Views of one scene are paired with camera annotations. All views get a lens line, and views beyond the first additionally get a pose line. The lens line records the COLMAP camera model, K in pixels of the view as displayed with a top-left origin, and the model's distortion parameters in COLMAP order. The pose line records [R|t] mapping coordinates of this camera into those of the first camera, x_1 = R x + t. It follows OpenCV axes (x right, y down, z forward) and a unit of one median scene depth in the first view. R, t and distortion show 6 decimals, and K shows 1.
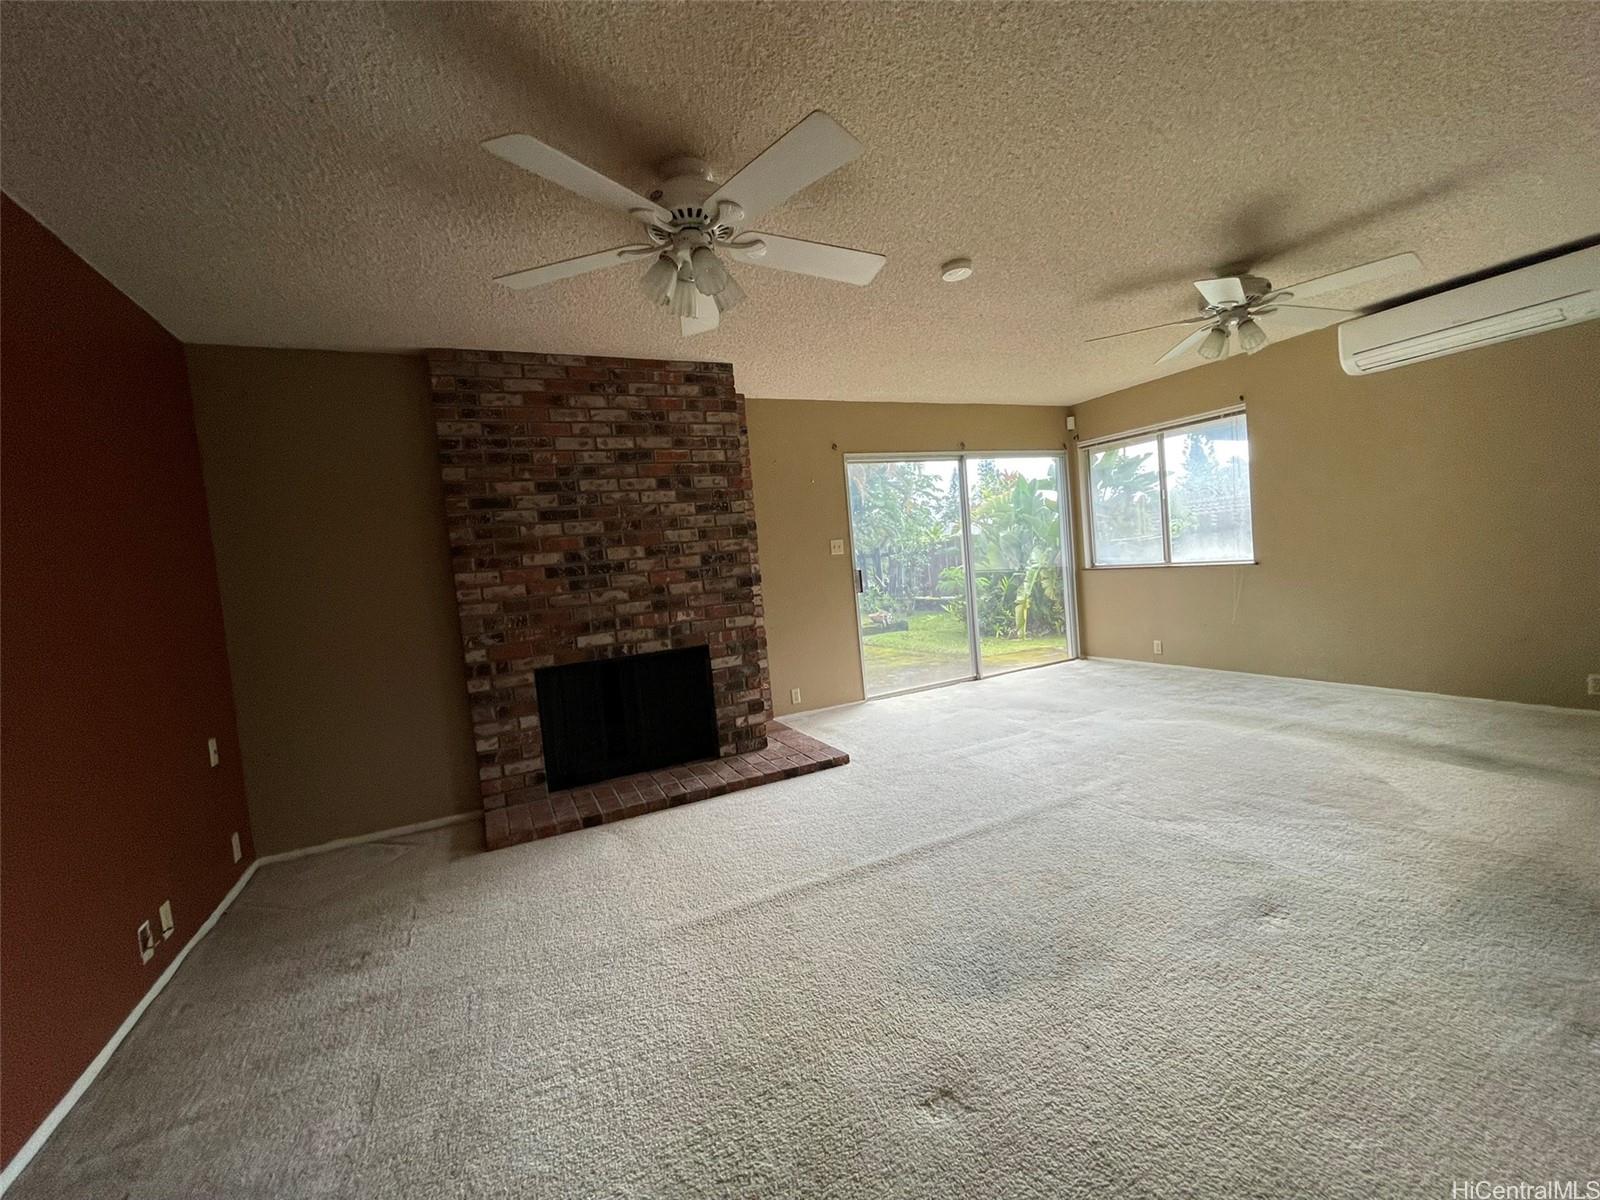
lens RADIAL K [[646.9, 0, 803.9], [0, 646.9, 608.6], [0, 0, 1]] dist [0.002252, 0.000461]
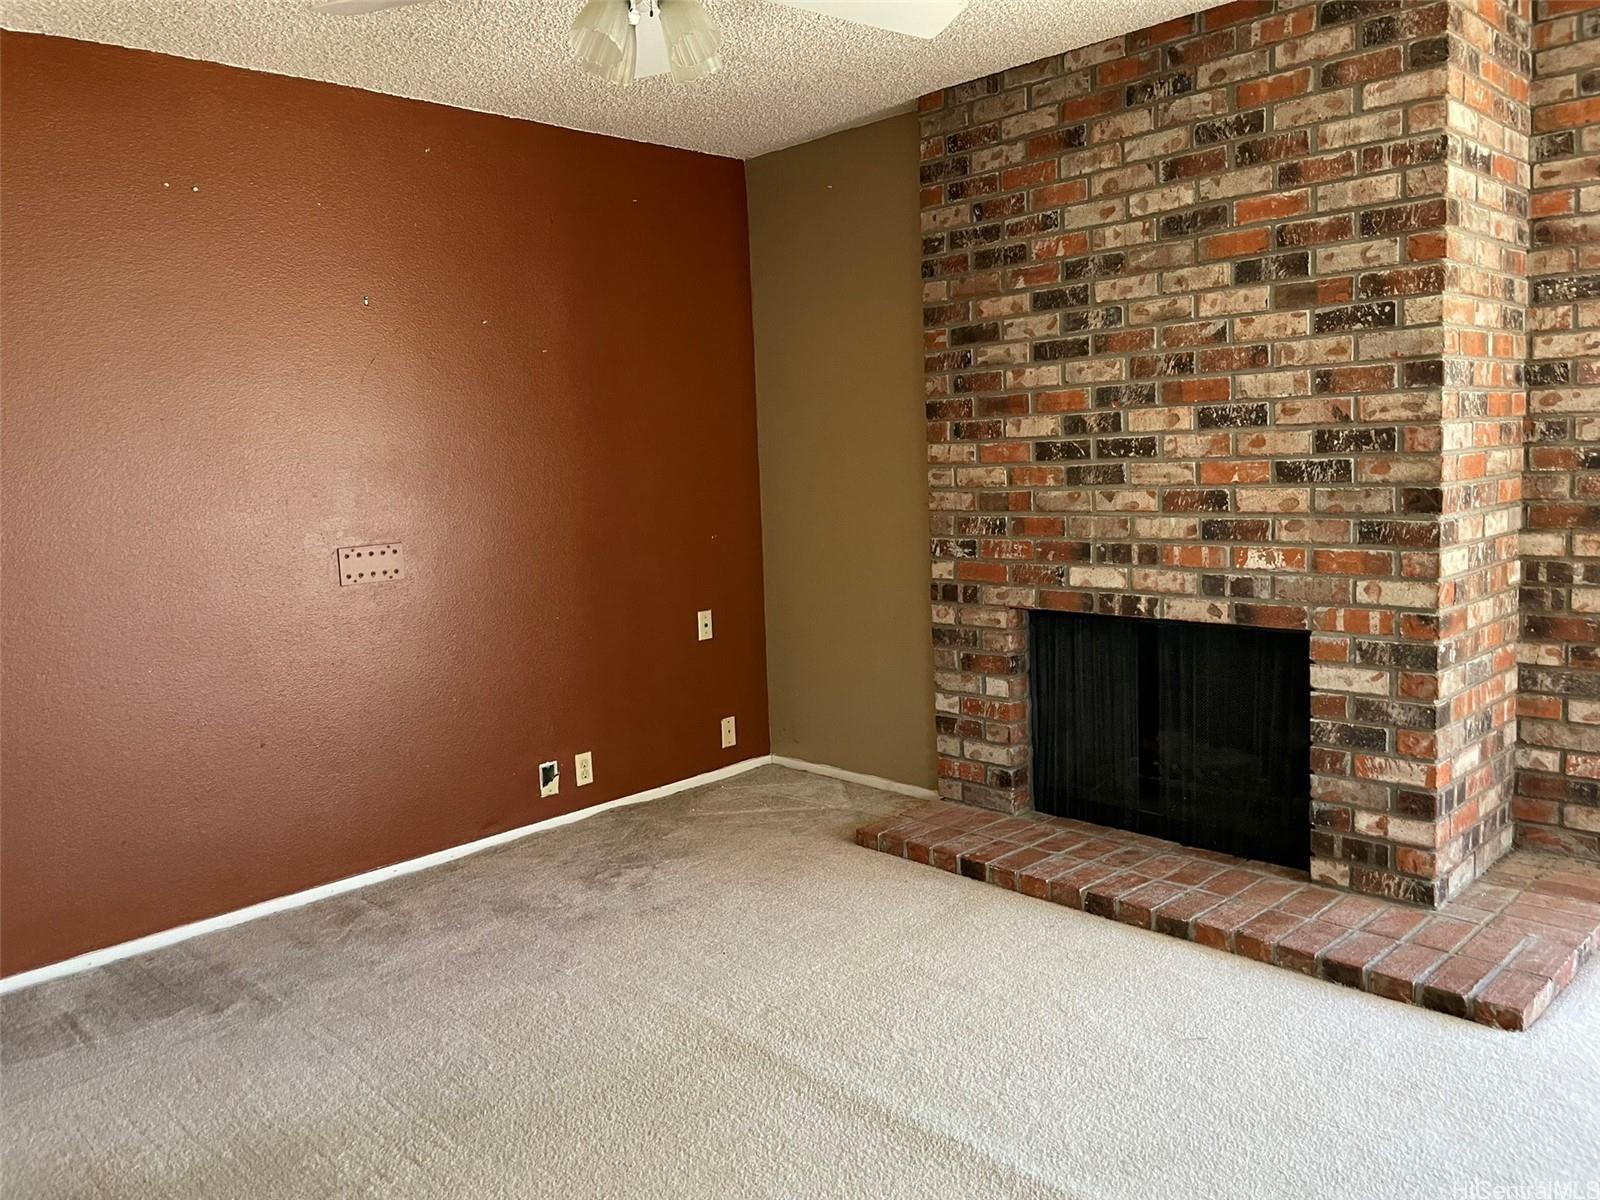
lens RADIAL K [[1225.9, 0, 786.8], [0, 1225.9, 603.0], [0, 0, 1]] dist [0.089867, -0.125859]
pose [[0.309367, 0.194659, -0.930806, 0.581354], [-0.059235, 0.980868, 0.185441, -0.109608], [0.949096, -0.002233, 0.314979, 0.416749]]
